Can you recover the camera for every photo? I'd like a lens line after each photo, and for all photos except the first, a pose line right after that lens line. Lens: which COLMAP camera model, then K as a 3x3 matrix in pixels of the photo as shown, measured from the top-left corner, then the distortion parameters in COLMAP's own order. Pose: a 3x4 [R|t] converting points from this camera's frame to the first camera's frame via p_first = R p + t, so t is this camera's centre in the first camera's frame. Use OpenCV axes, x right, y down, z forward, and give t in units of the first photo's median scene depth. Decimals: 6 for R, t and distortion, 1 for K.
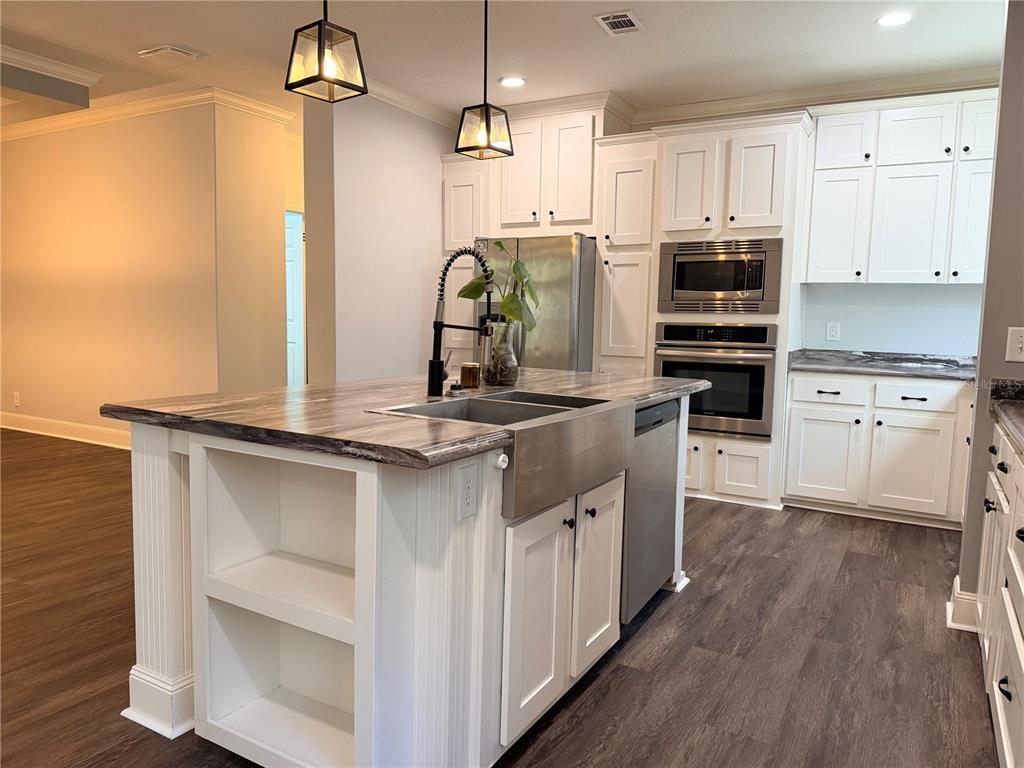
lens RADIAL K [[717.4, 0, 510.5], [0, 717.4, 388.9], [0, 0, 1]] dist [0.074233, -0.110689]
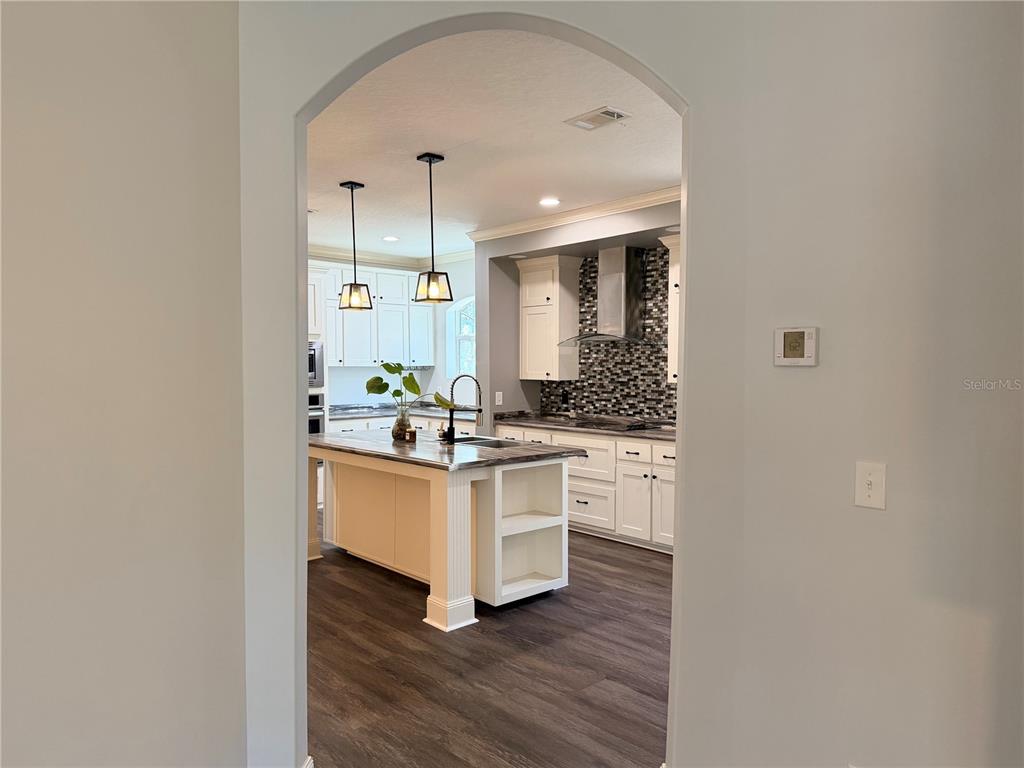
lens RADIAL K [[717.4, 0, 512.4], [0, 717.4, 382.4], [0, 0, 1]] dist [0.074233, -0.110689]
pose [[0.292767, -0.049885, 0.954882, -1.047823], [0.106091, 0.994167, 0.019410, -0.098489], [-0.950280, 0.095621, 0.296351, 0.105277]]
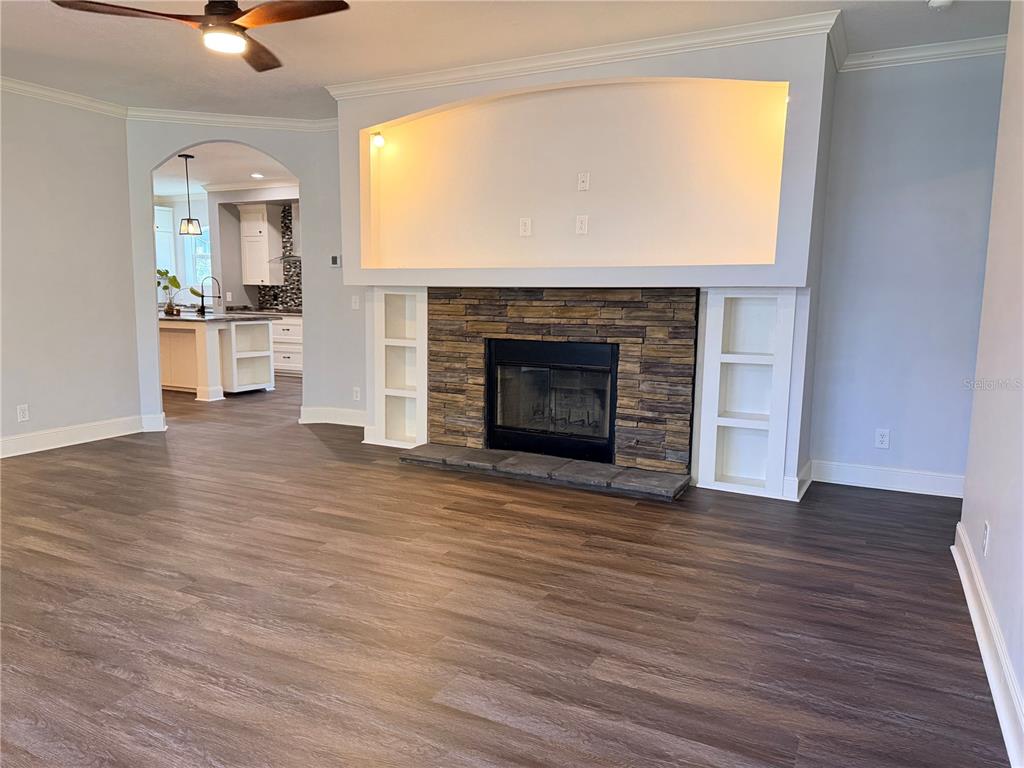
lens RADIAL K [[717.4, 0, 516.5], [0, 717.4, 386.0], [0, 0, 1]] dist [0.074233, -0.110689]
pose [[-0.069357, -0.155335, 0.985424, -2.060207], [0.091694, 0.982629, 0.161348, -0.046454], [-0.993369, 0.101548, -0.053909, -0.192072]]
